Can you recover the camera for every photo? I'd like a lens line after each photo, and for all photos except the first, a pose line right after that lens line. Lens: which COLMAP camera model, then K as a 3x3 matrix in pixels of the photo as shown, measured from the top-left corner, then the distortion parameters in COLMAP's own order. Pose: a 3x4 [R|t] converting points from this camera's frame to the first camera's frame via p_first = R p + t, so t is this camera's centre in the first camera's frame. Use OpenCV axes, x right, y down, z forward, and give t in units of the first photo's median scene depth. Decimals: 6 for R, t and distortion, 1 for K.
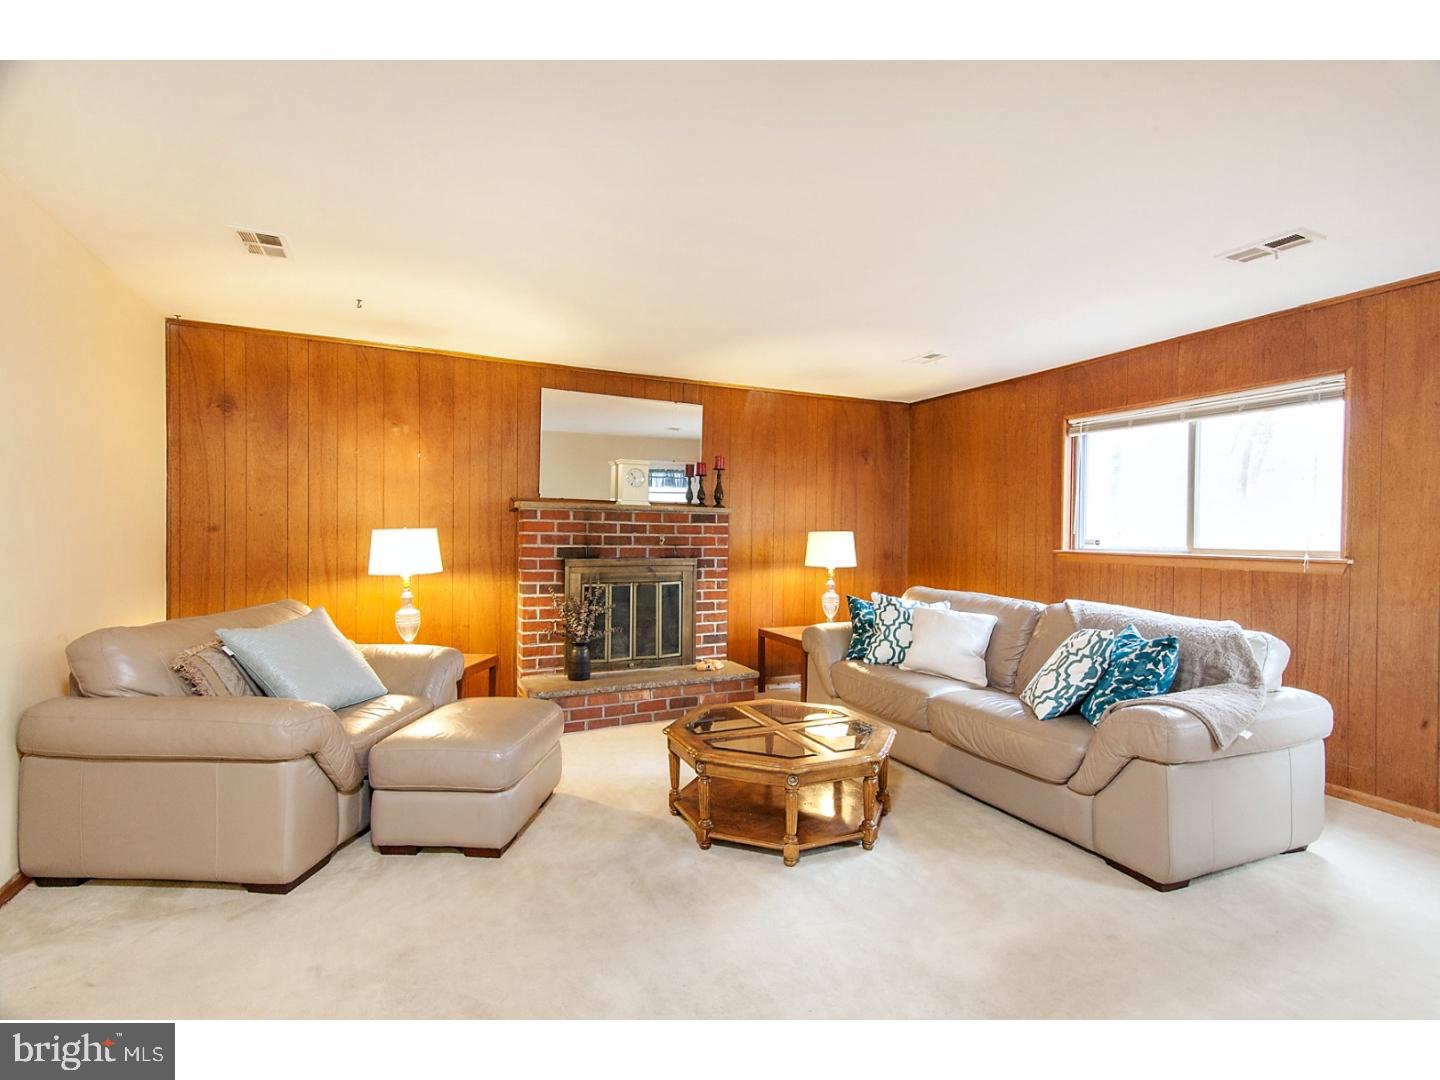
lens RADIAL K [[706.4, 0, 720.0], [0, 706.4, 540.0], [0, 0, 1]] dist [0.023999, 0.000157]
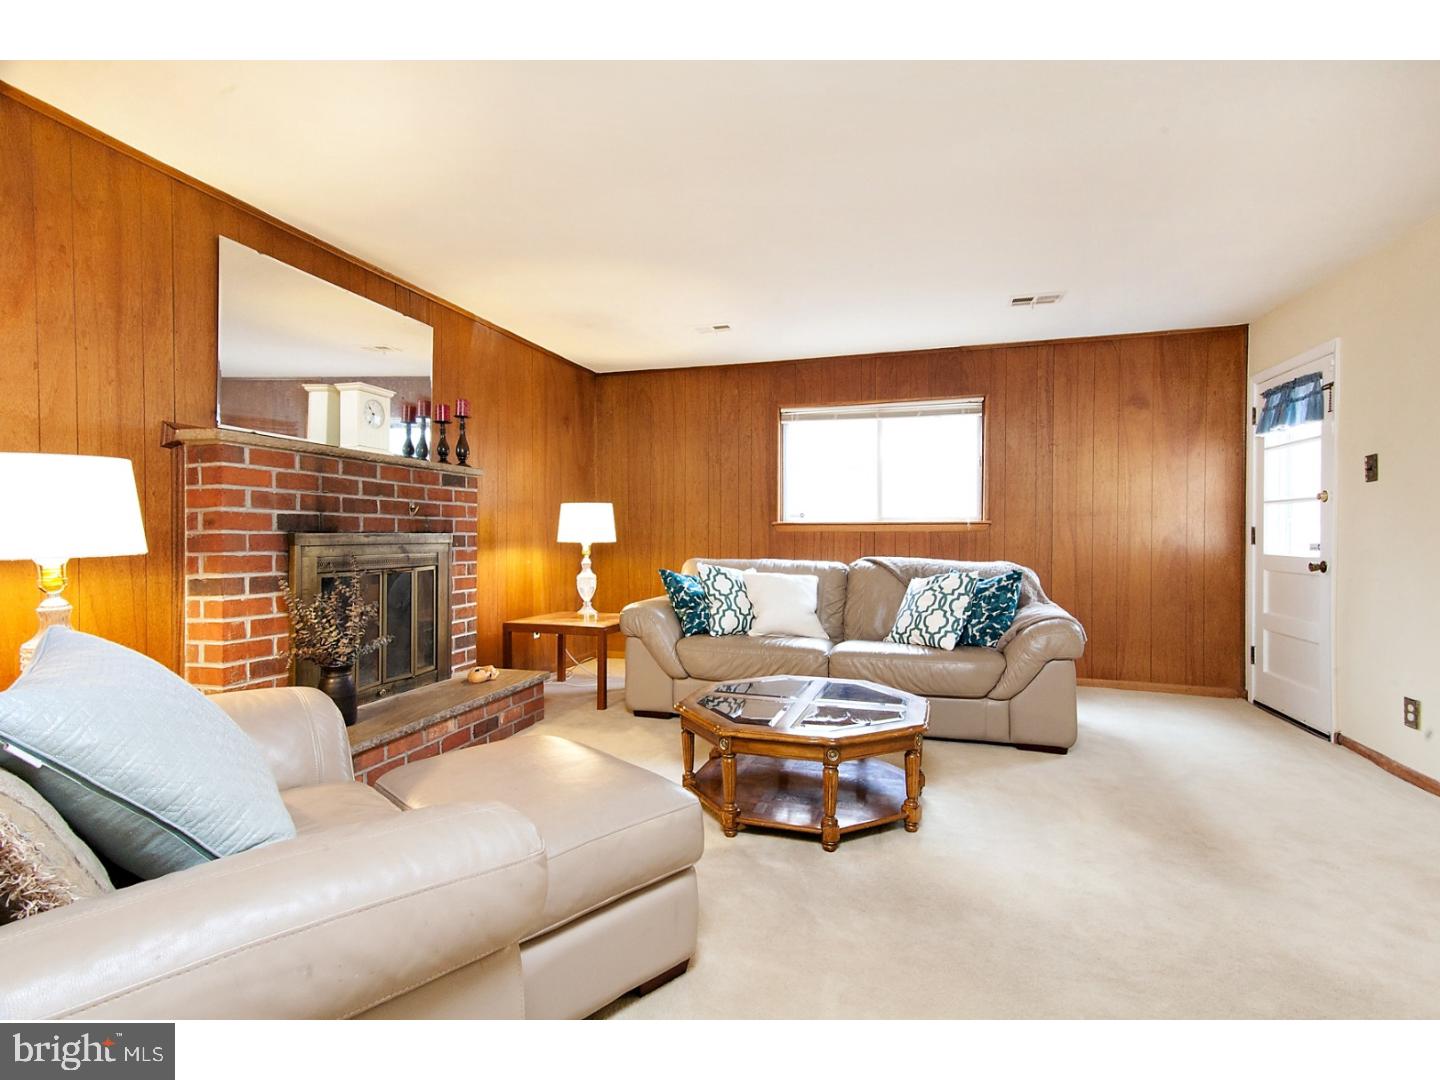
lens RADIAL K [[706.4, 0, 720.0], [0, 706.4, 540.0], [0, 0, 1]] dist [0.023999, 0.000157]
pose [[0.652144, -0.015230, 0.757942, -0.435345], [0.016218, 0.999850, 0.006137, 0.034296], [-0.757922, 0.008290, 0.652293, 0.323543]]
